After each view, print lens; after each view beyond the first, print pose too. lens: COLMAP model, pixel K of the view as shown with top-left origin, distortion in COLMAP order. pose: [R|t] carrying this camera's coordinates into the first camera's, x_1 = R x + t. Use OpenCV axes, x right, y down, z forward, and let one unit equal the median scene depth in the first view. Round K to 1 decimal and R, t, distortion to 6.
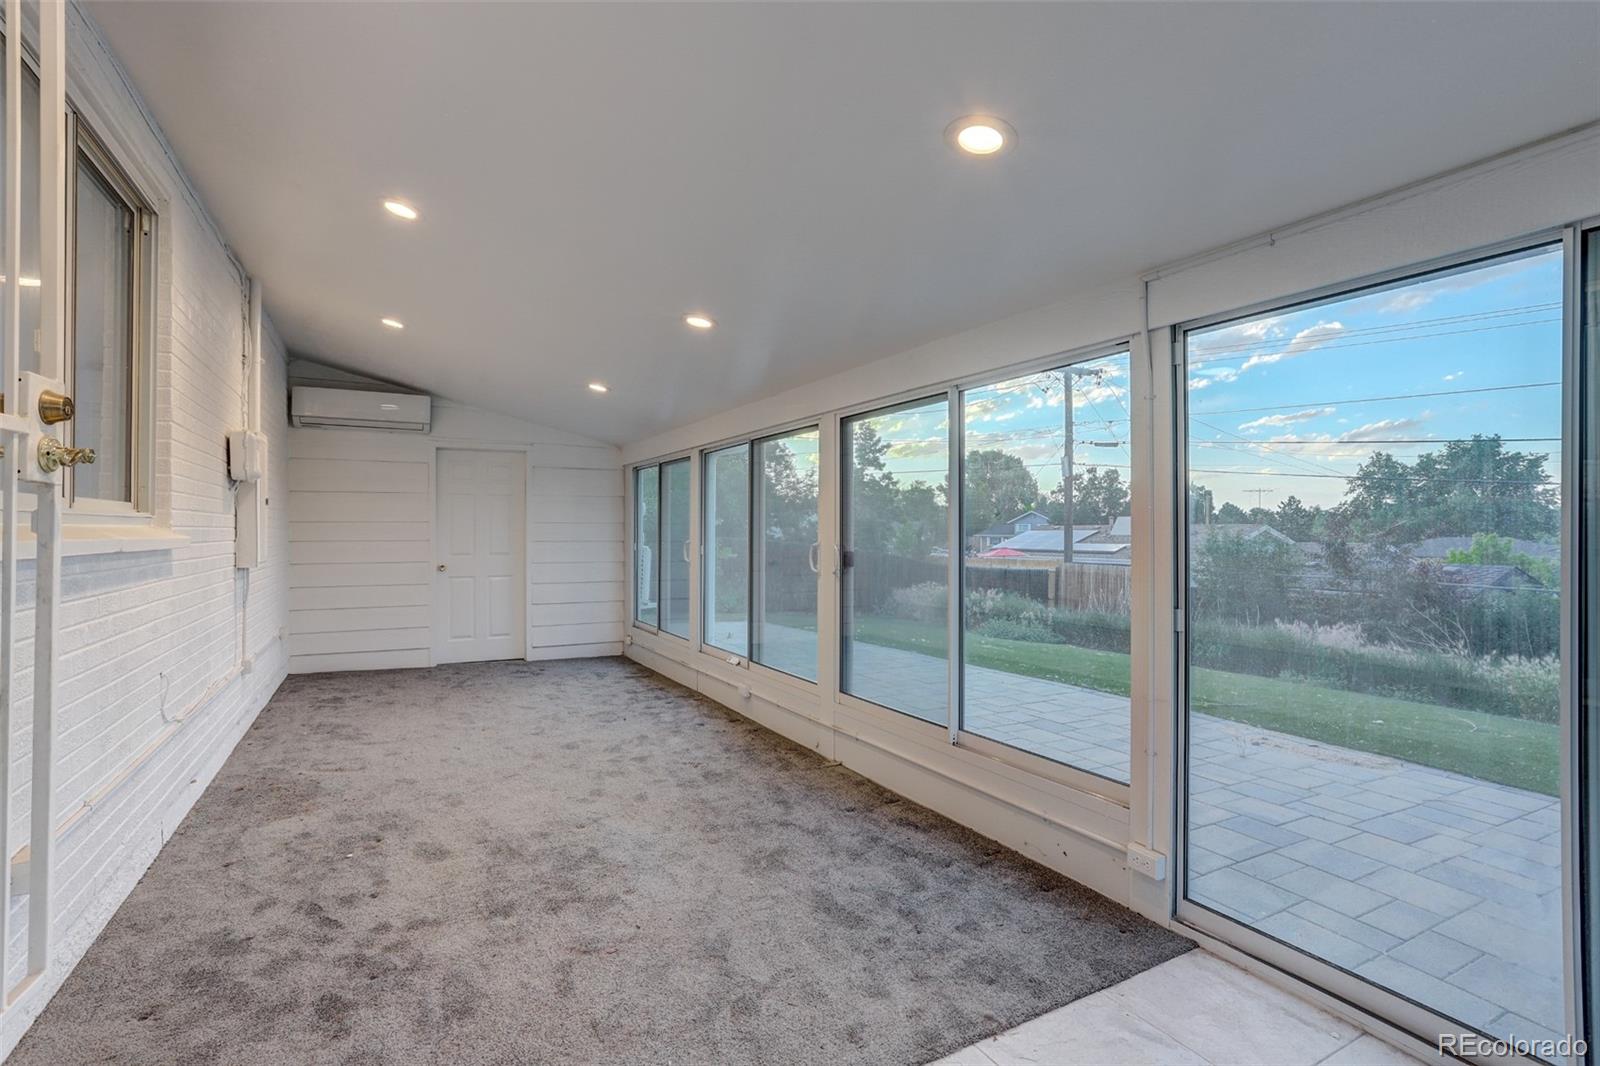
lens RADIAL K [[770.5, 0, 799.8], [0, 770.5, 528.9], [0, 0, 1]] dist [-0.054203, 0.026208]
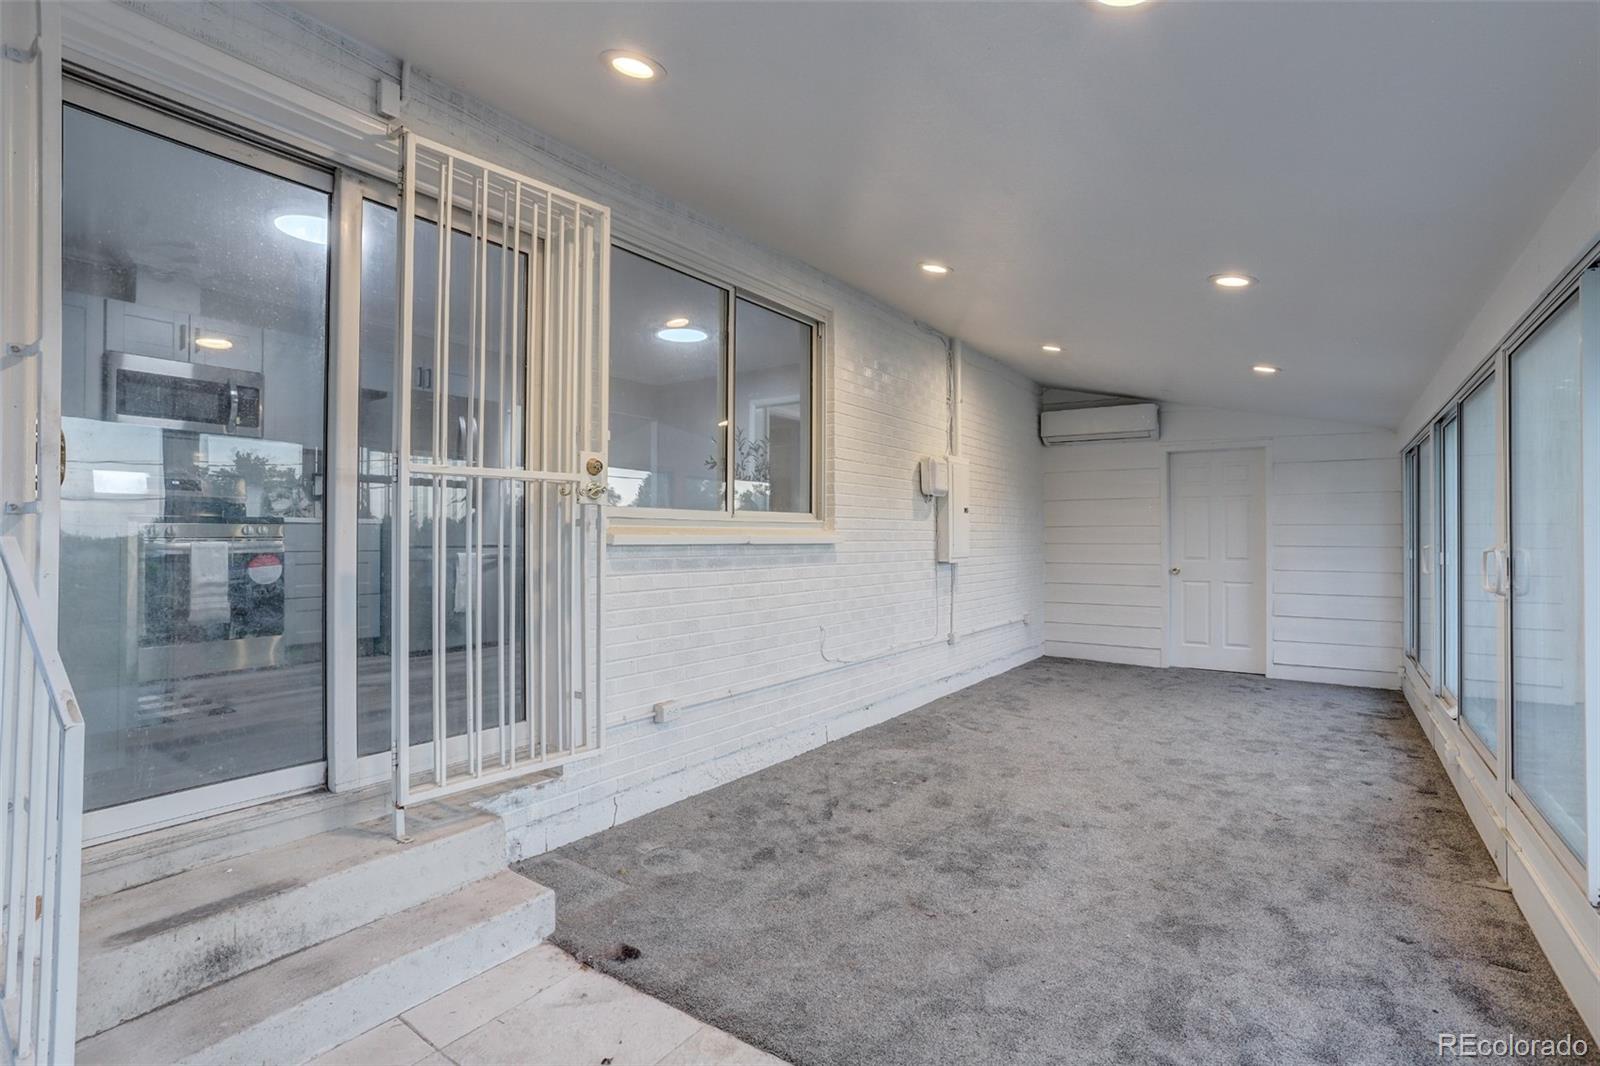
lens RADIAL K [[770.5, 0, 808.3], [0, 770.5, 532.8], [0, 0, 1]] dist [-0.054203, 0.026208]
pose [[0.447829, -0.006405, -0.894096, 0.449898], [0.002104, 0.999979, -0.006109, 0.011484], [0.894117, 0.000855, 0.447833, 0.246131]]
